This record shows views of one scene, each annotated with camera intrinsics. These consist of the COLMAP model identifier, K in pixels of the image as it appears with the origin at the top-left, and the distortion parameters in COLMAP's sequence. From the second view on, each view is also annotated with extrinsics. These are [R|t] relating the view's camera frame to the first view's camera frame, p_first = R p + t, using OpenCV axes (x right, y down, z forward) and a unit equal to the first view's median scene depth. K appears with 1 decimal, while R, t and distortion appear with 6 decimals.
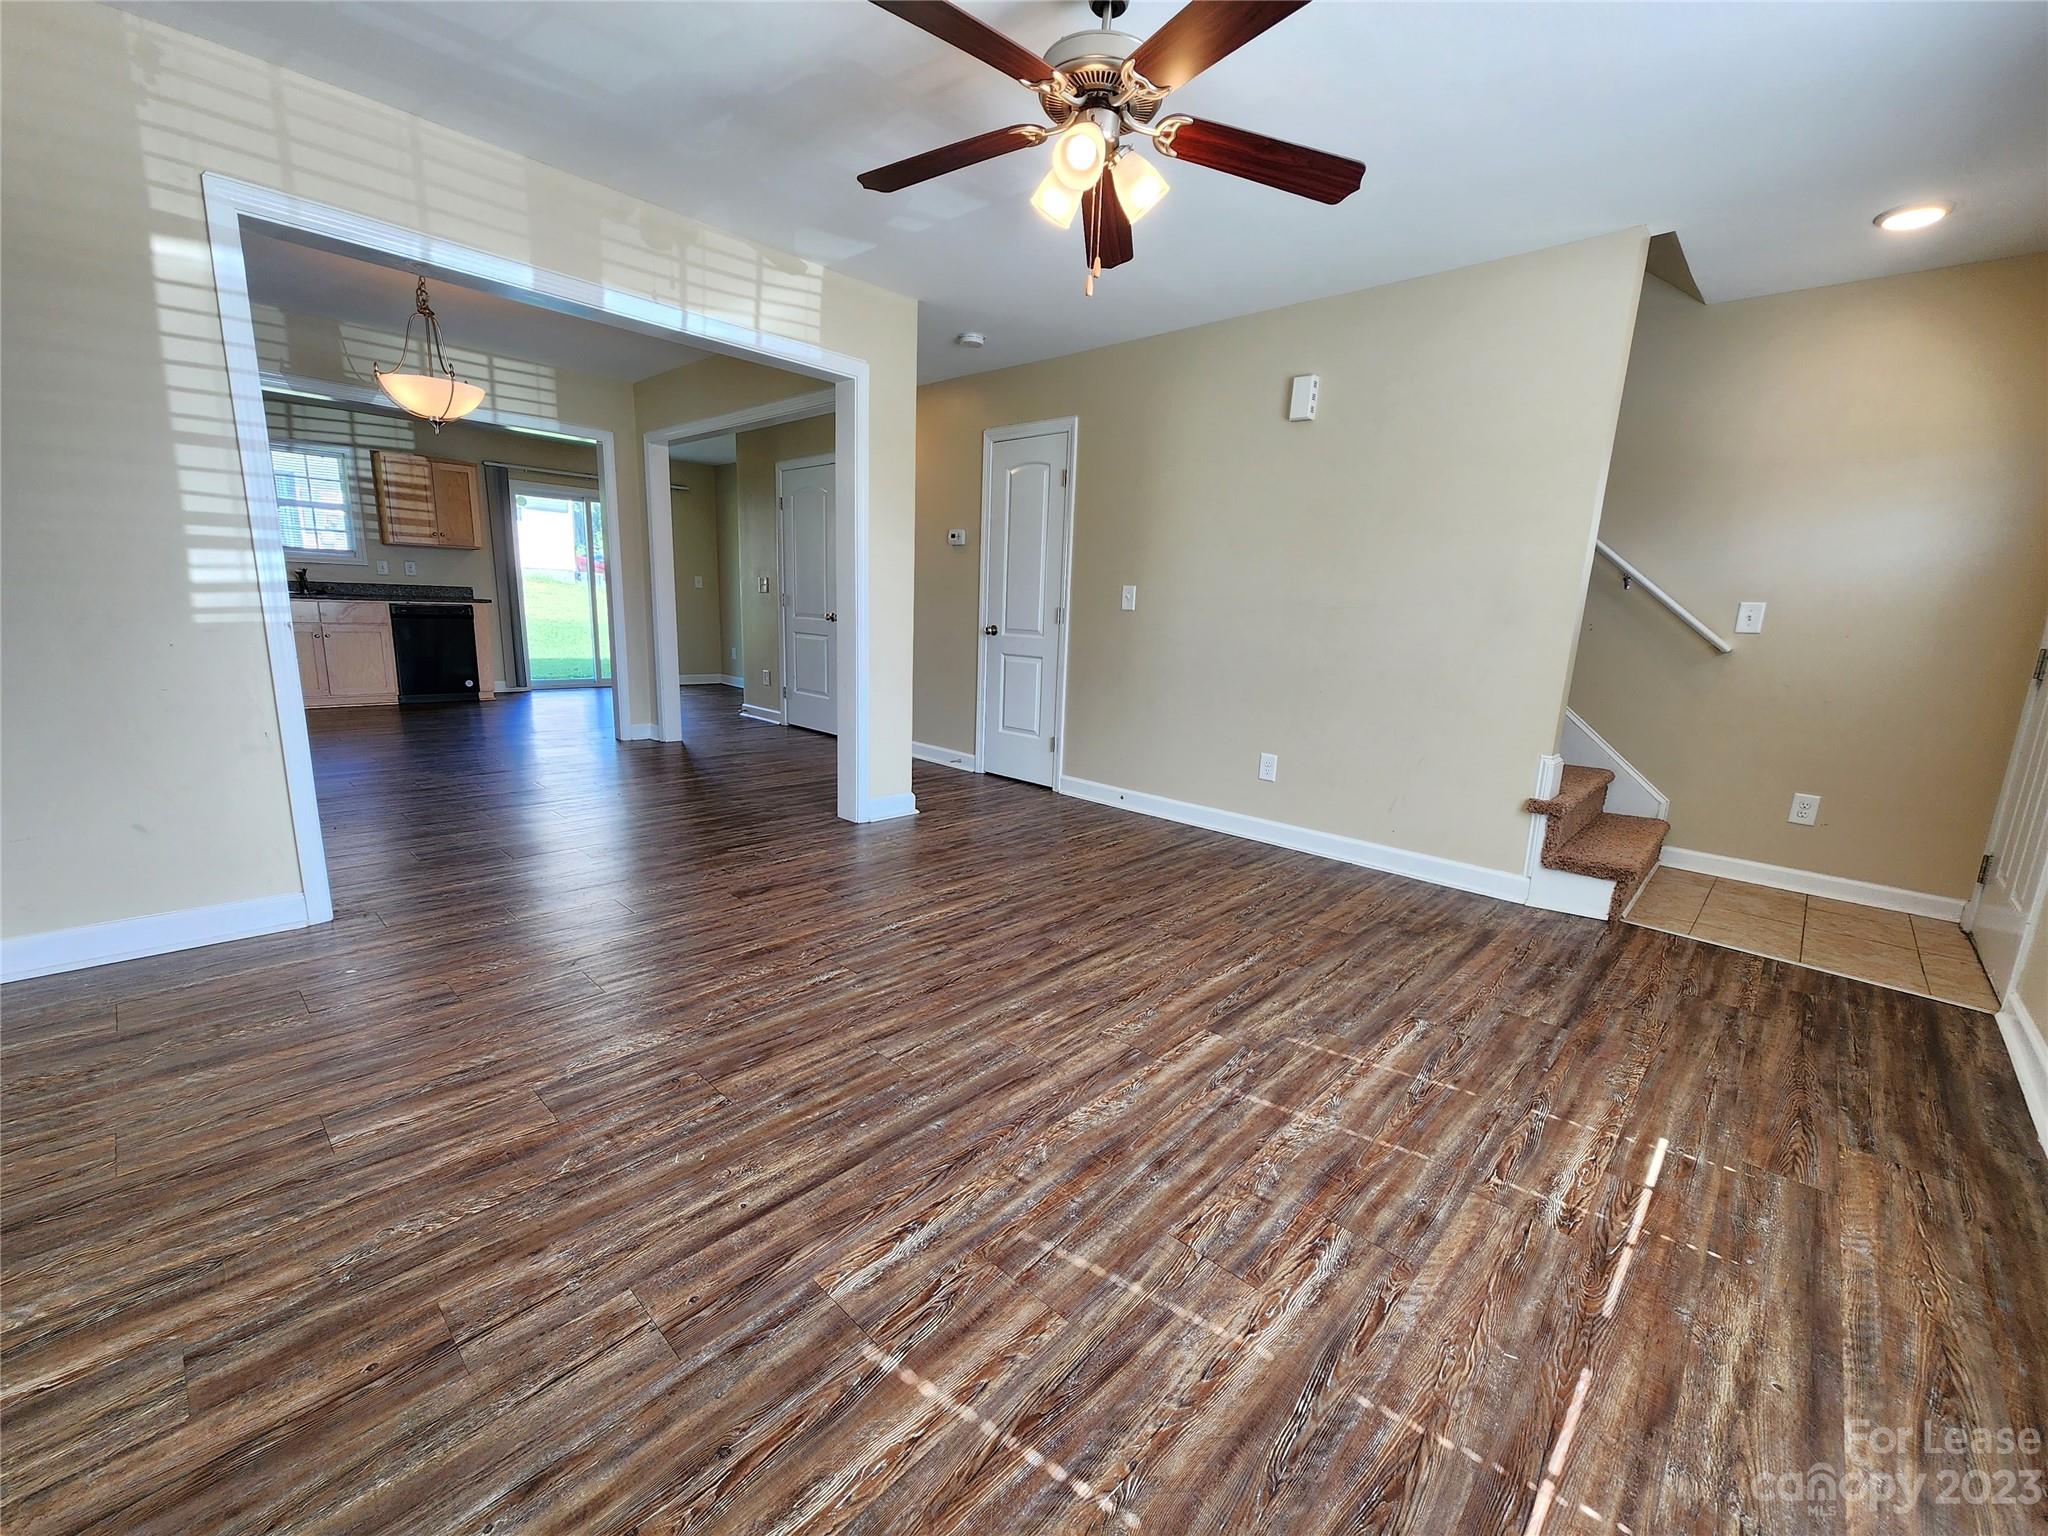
lens RADIAL K [[838.0, 0, 1030.6], [0, 838.0, 766.9], [0, 0, 1]] dist [0.003123, -0.001941]
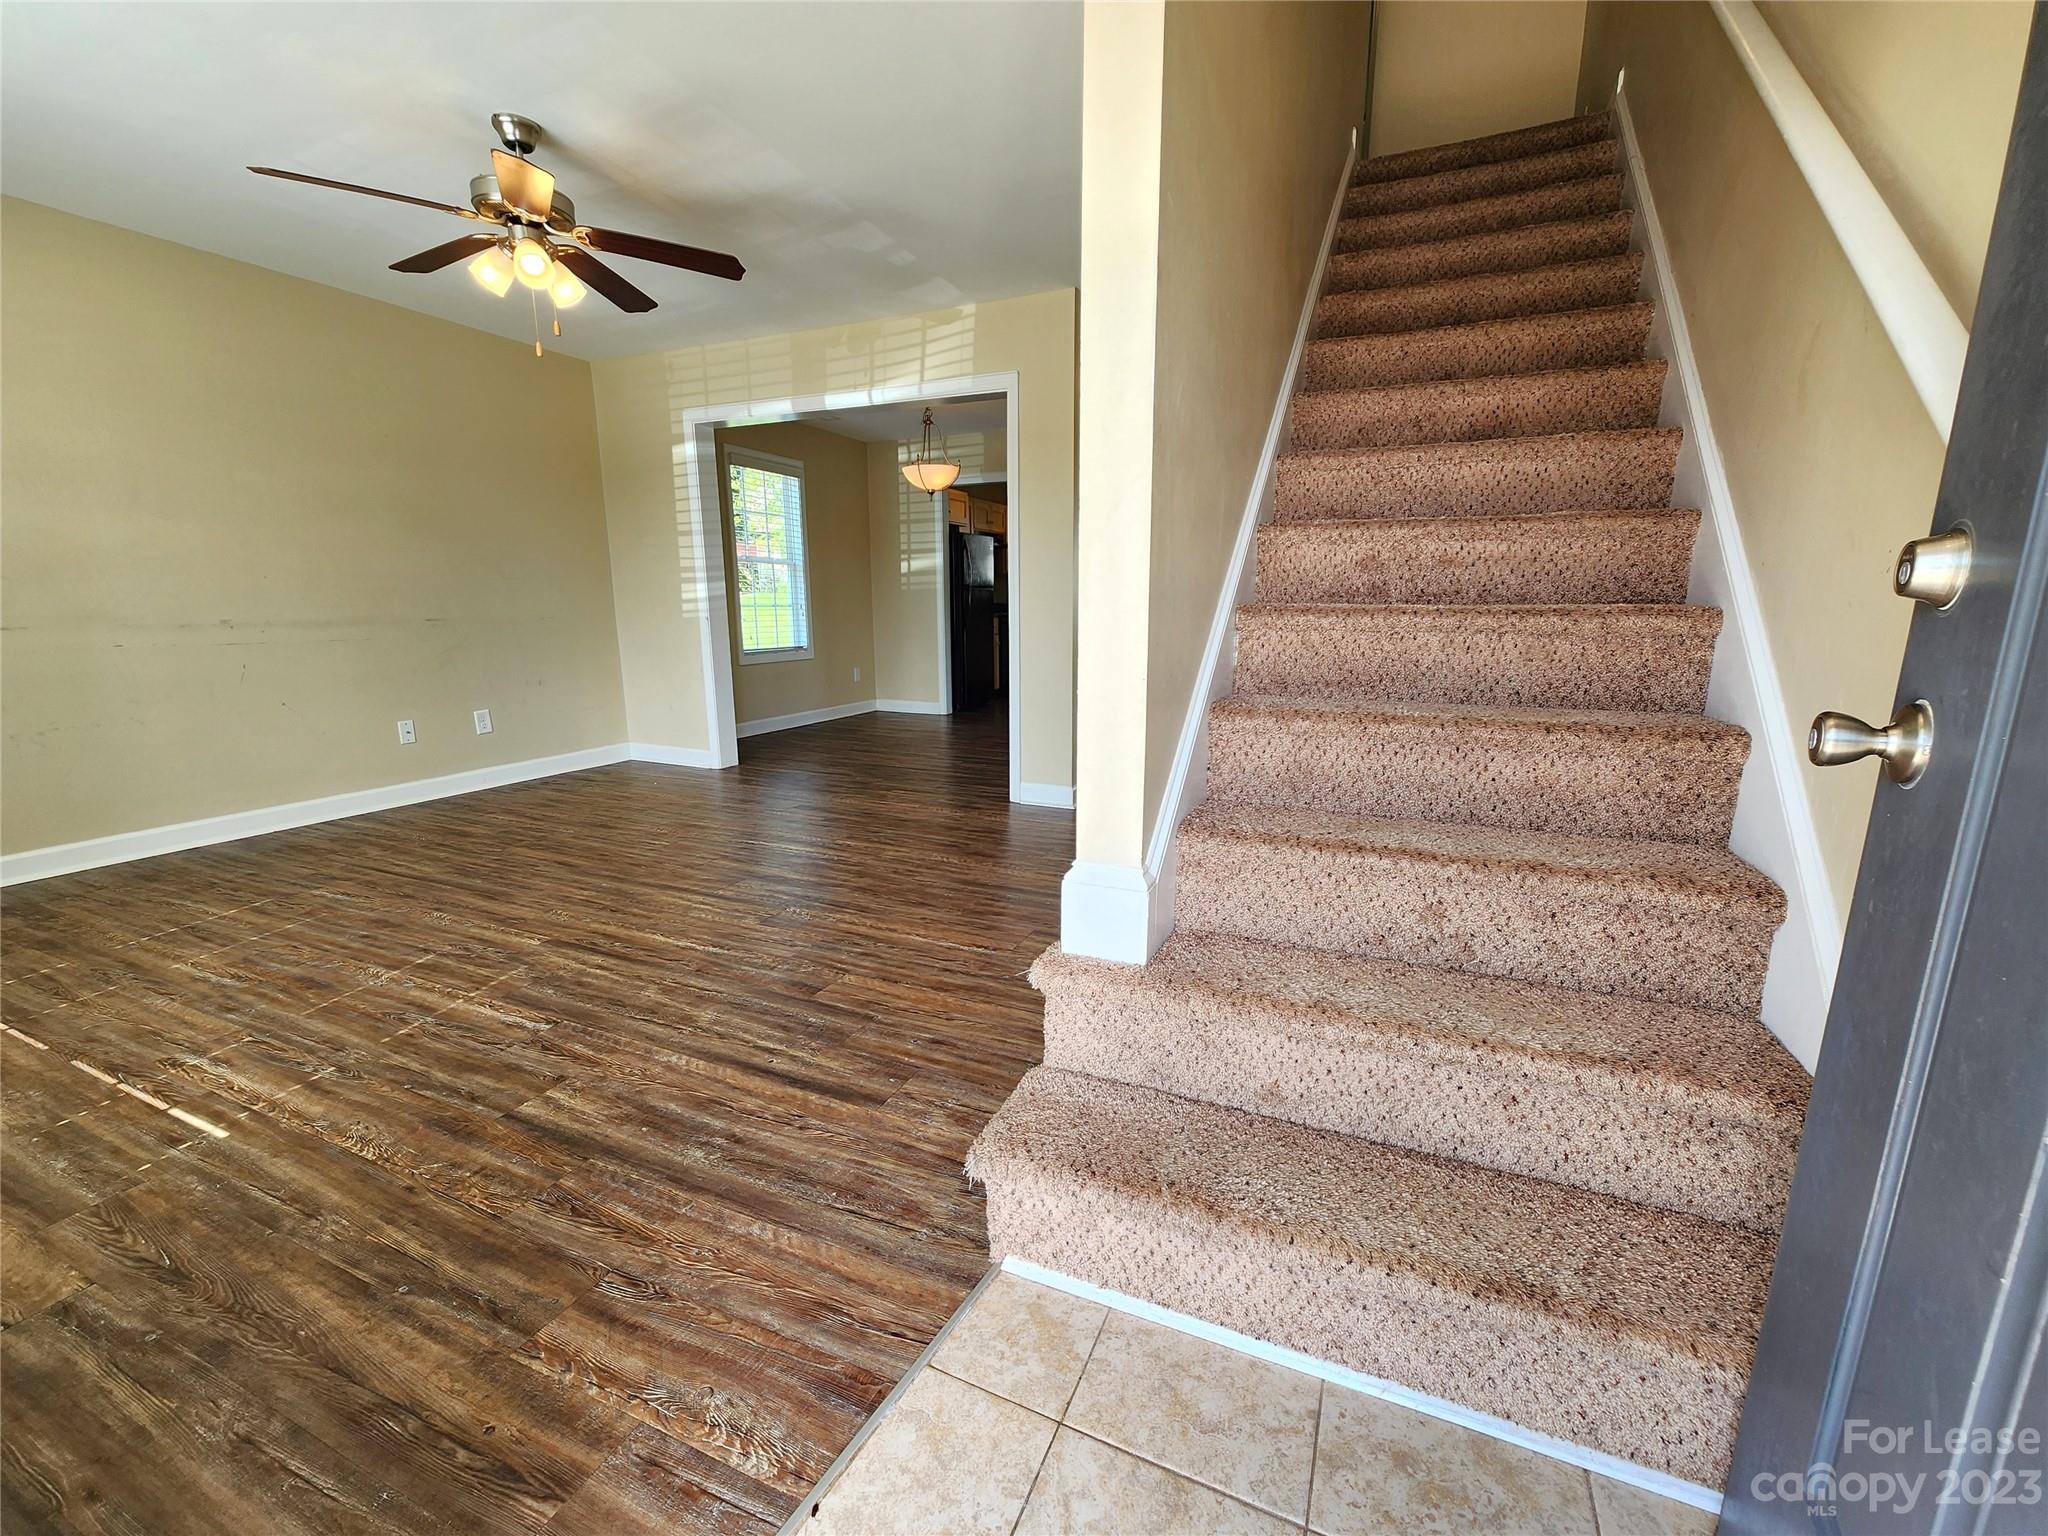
lens RADIAL K [[838.0, 0, 1032.5], [0, 838.0, 781.4], [0, 0, 1]] dist [0.003123, -0.001941]
pose [[0.332799, 0.158670, -0.929553, 1.485333], [-0.168305, 0.979909, 0.107009, -0.144809], [0.927857, 0.120836, 0.352818, 1.171349]]
